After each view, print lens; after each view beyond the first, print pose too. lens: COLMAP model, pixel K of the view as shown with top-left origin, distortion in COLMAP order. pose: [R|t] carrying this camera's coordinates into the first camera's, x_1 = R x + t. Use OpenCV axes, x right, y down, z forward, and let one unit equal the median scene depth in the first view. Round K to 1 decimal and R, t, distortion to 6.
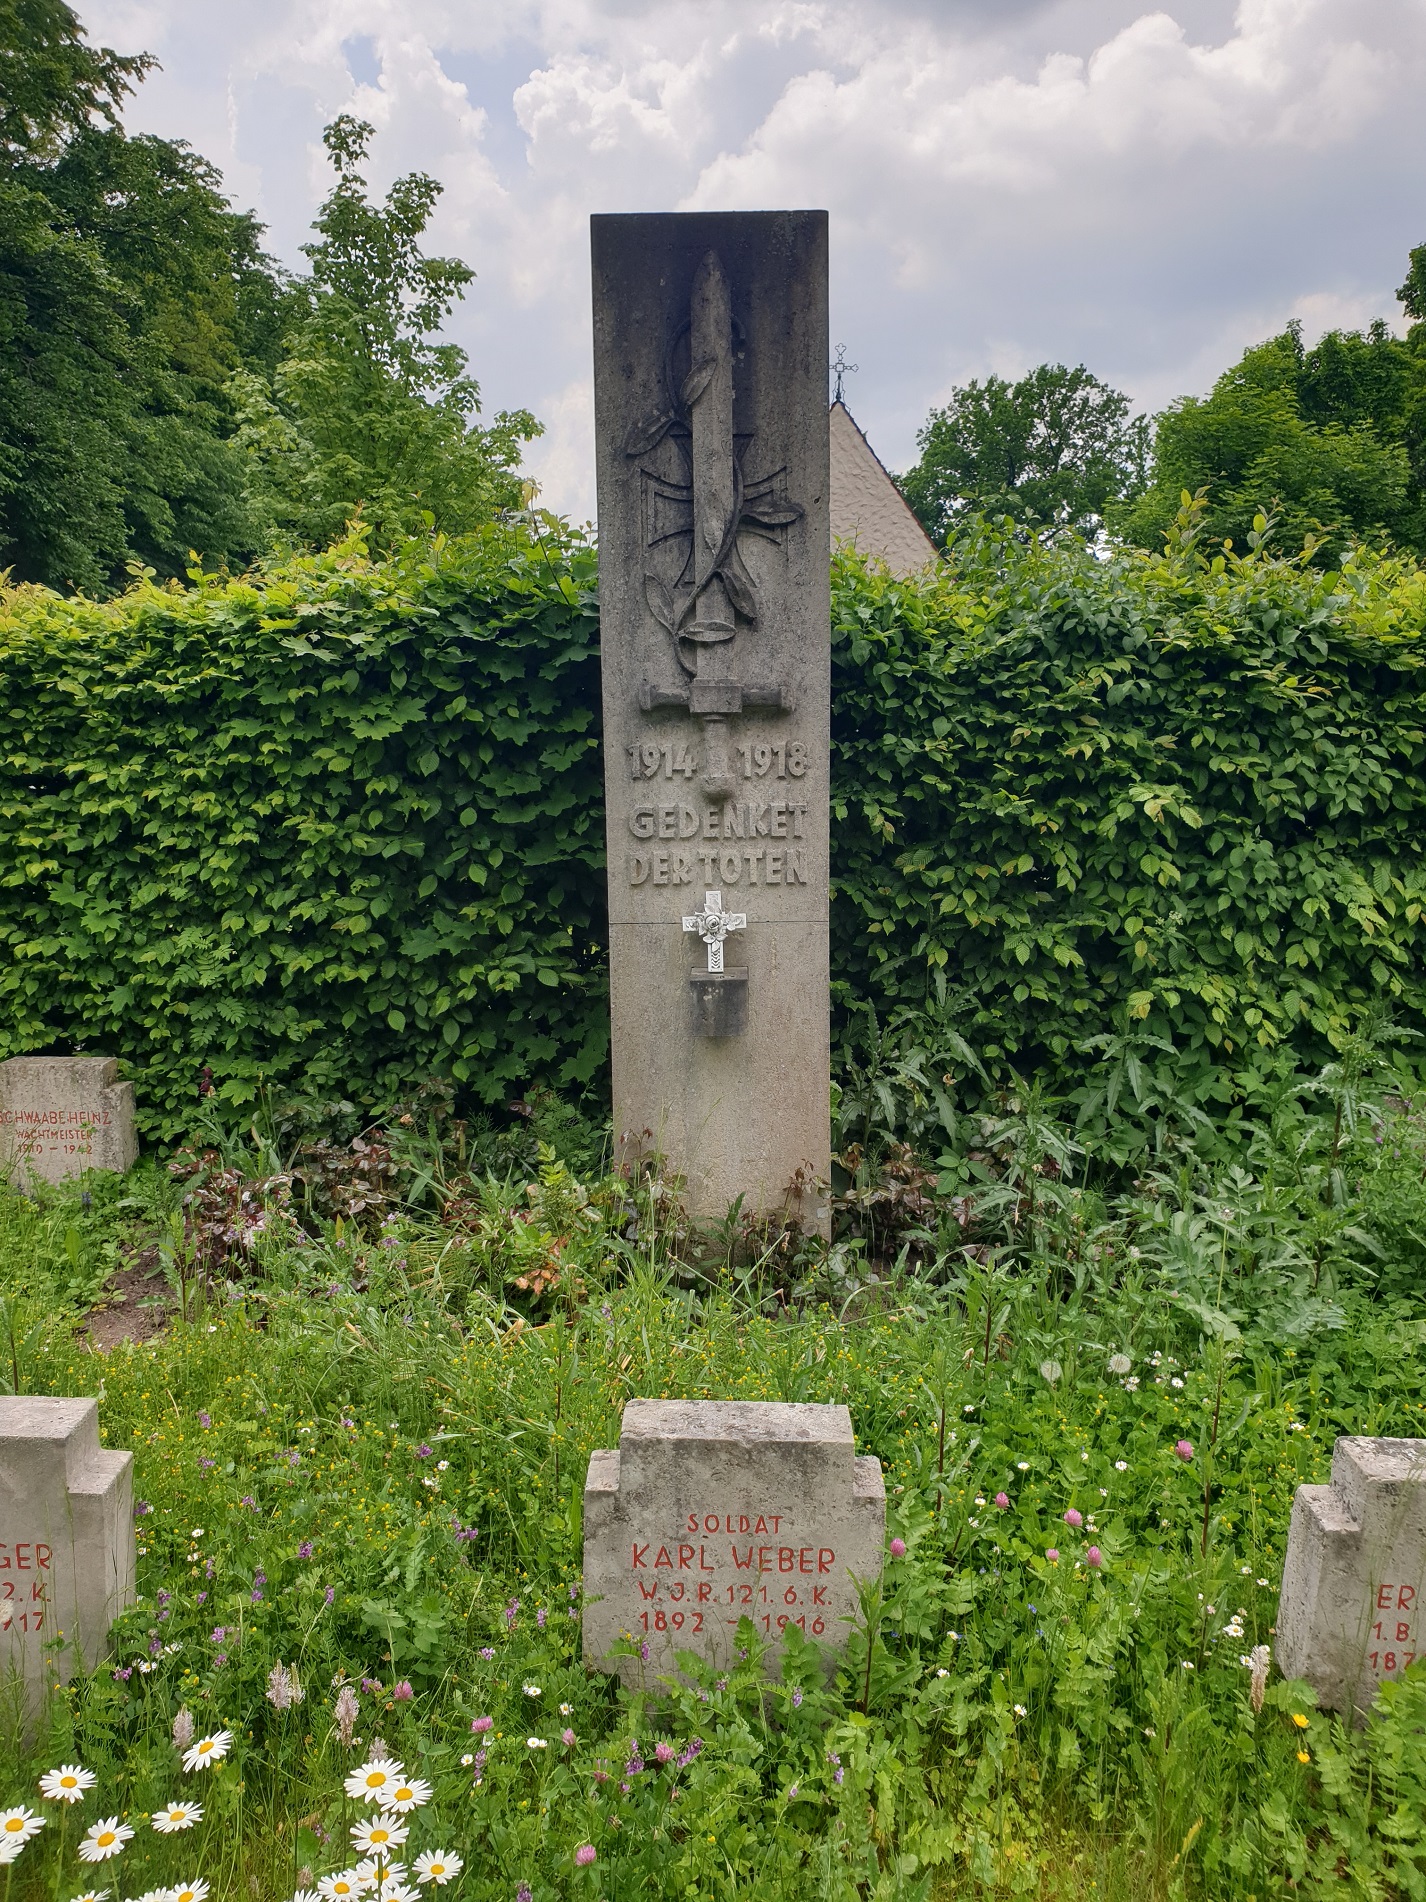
lens RADIAL K [[1465.1, 0, 720.2], [0, 1465.1, 950.6], [0, 0, 1]] dist [-0.011651, 0.050724]
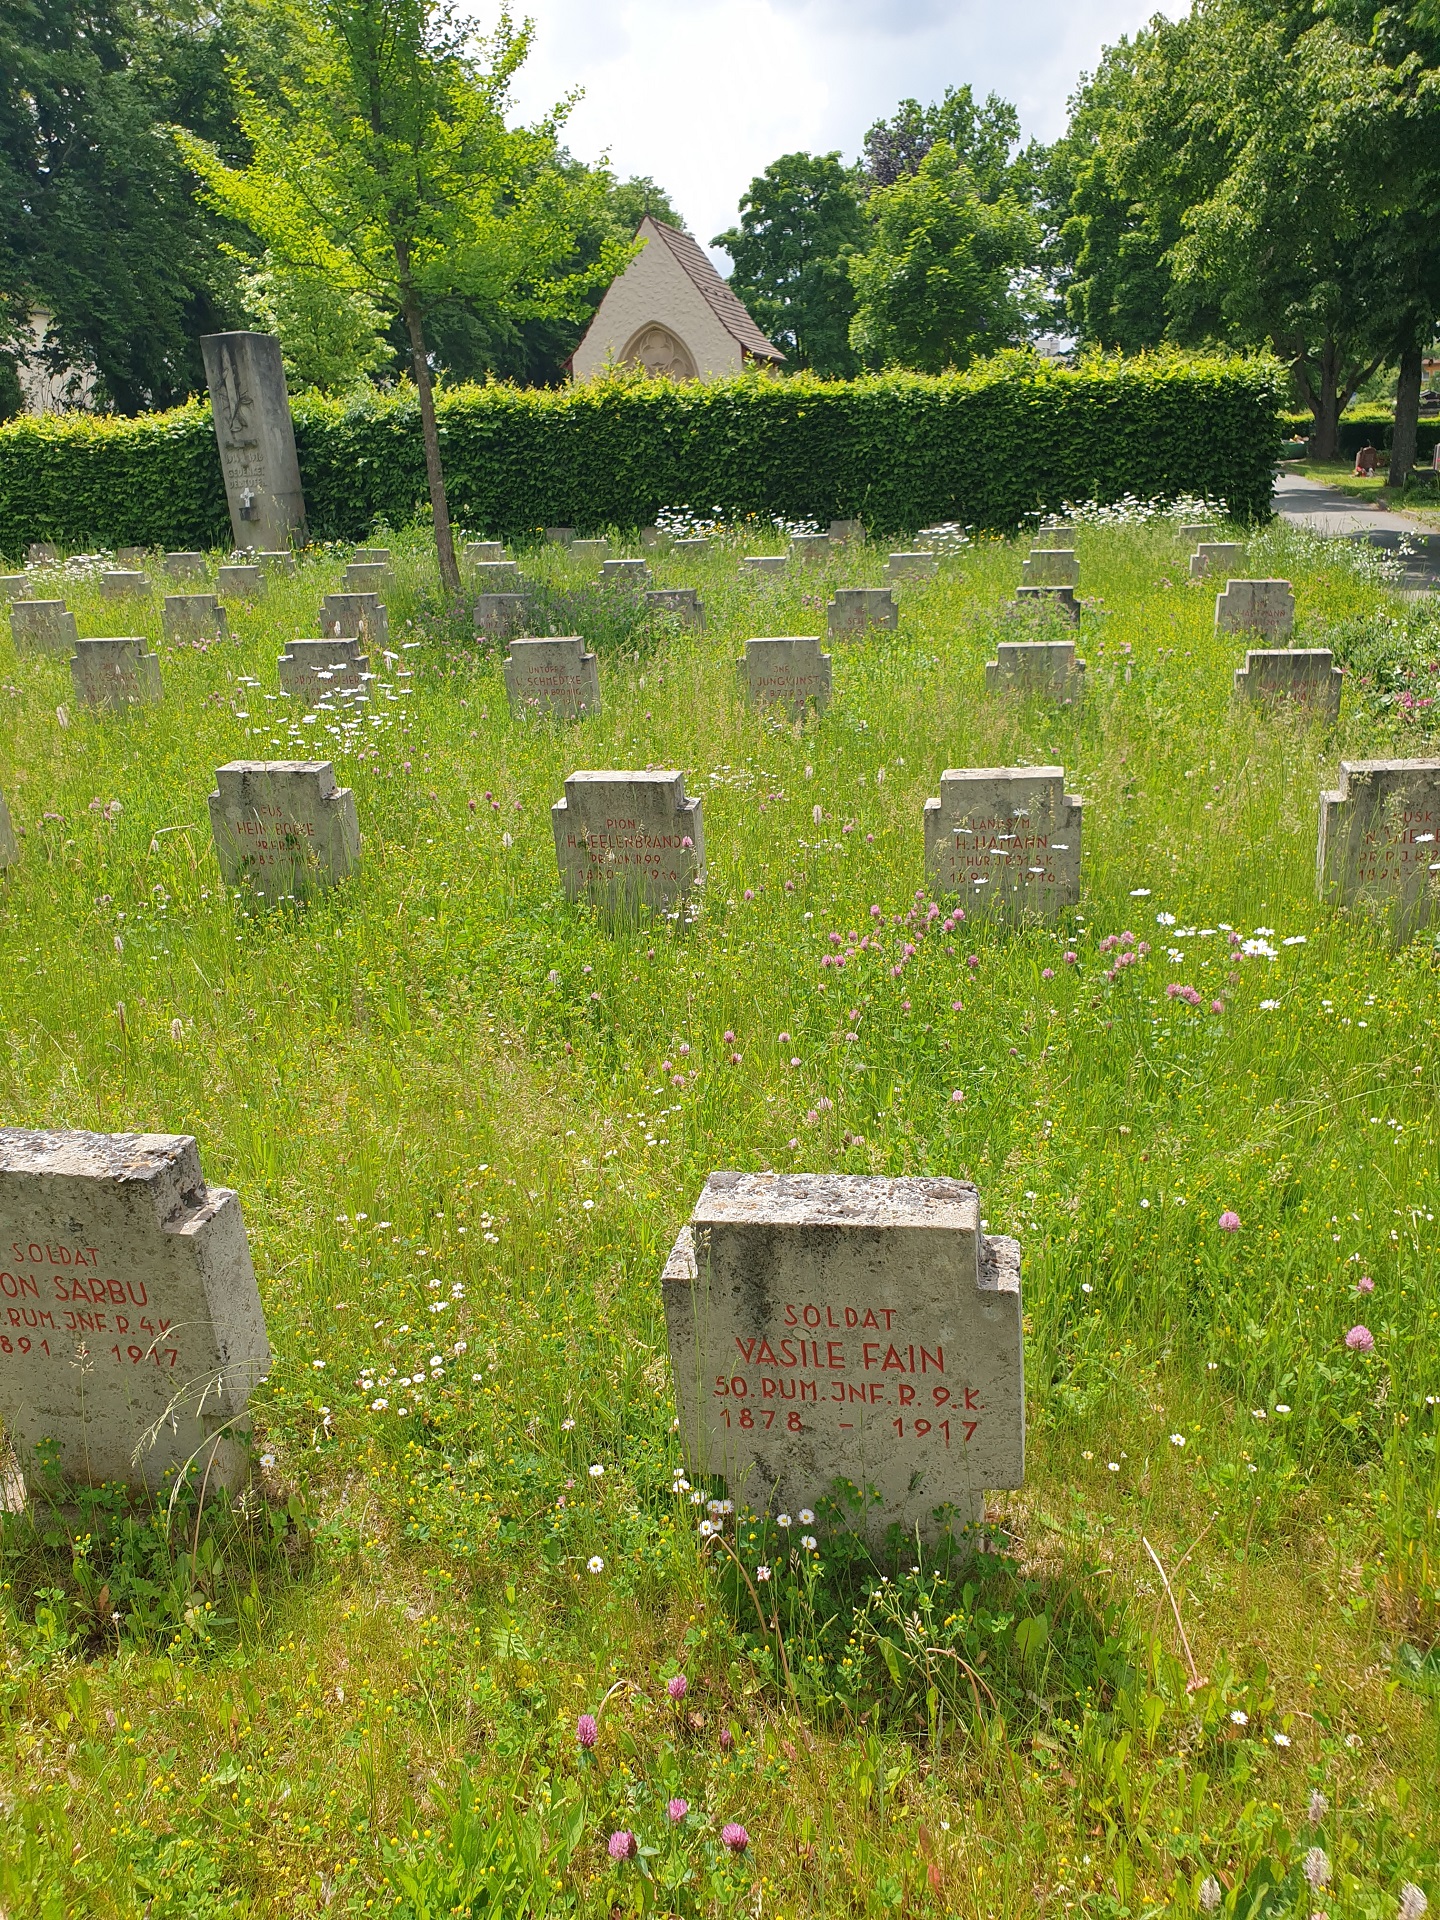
lens RADIAL K [[1479.0, 0, 705.4], [0, 1479.0, 961.6], [0, 0, 1]] dist [-0.011651, 0.050724]
pose [[0.982139, -0.000358, -0.188155, 1.875110], [0.036260, 0.981614, 0.187403, 0.493775], [0.184629, -0.190879, 0.964094, -2.861601]]
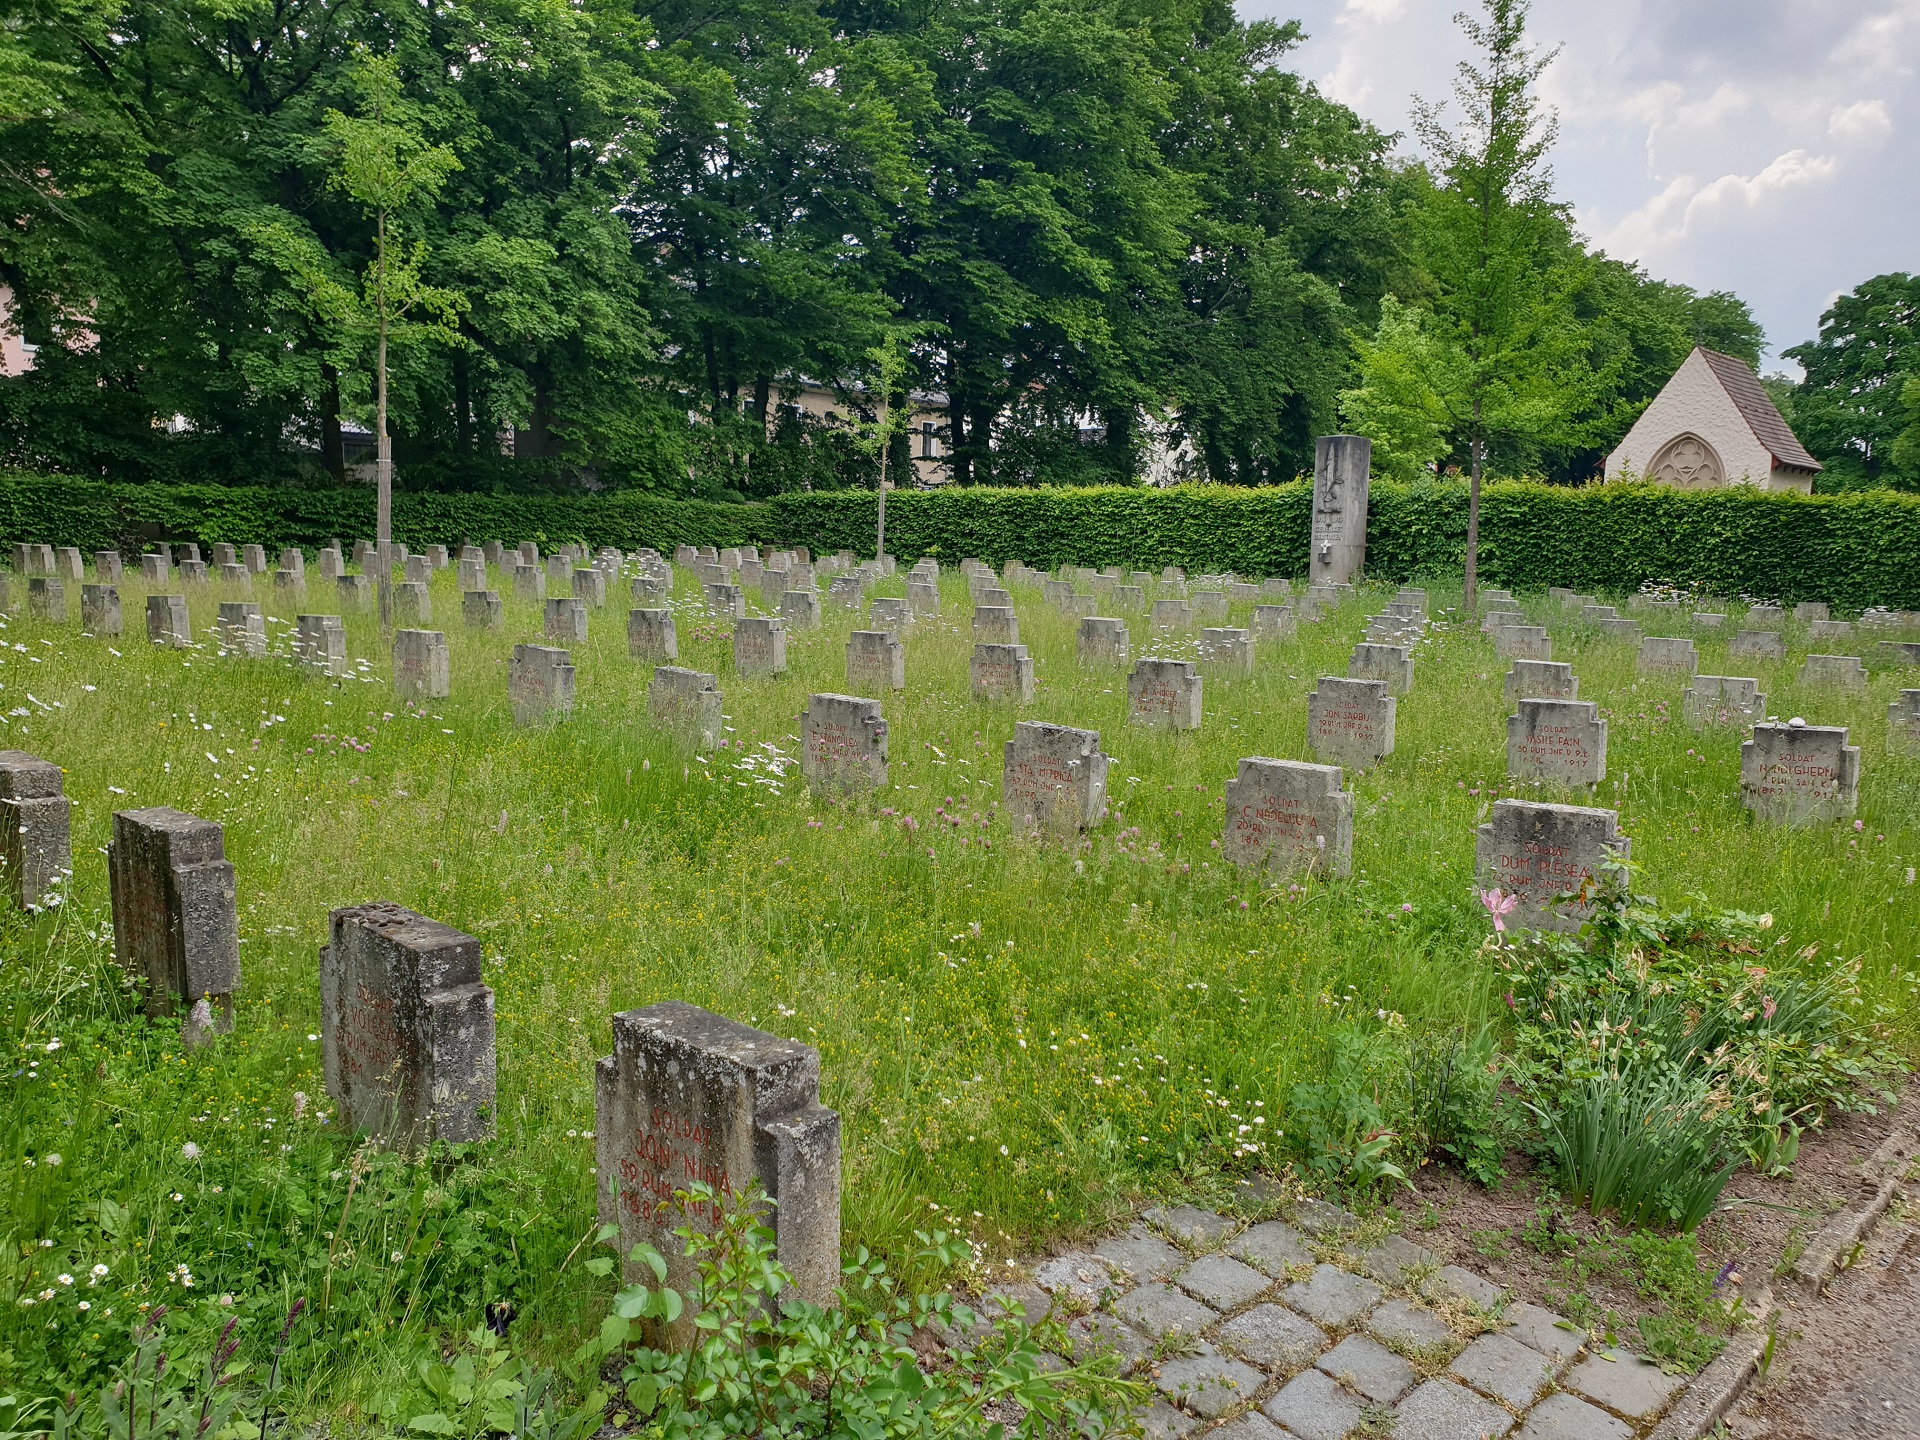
lens RADIAL K [[1479.0, 0, 970.9], [0, 1479.0, 781.8], [0, 0, 1]] dist [-0.011651, 0.050724]
pose [[0.785598, 0.111796, -0.608554, 2.315785], [-0.105075, 0.993360, 0.046843, 0.711976], [0.609750, 0.027144, 0.792129, -4.123034]]
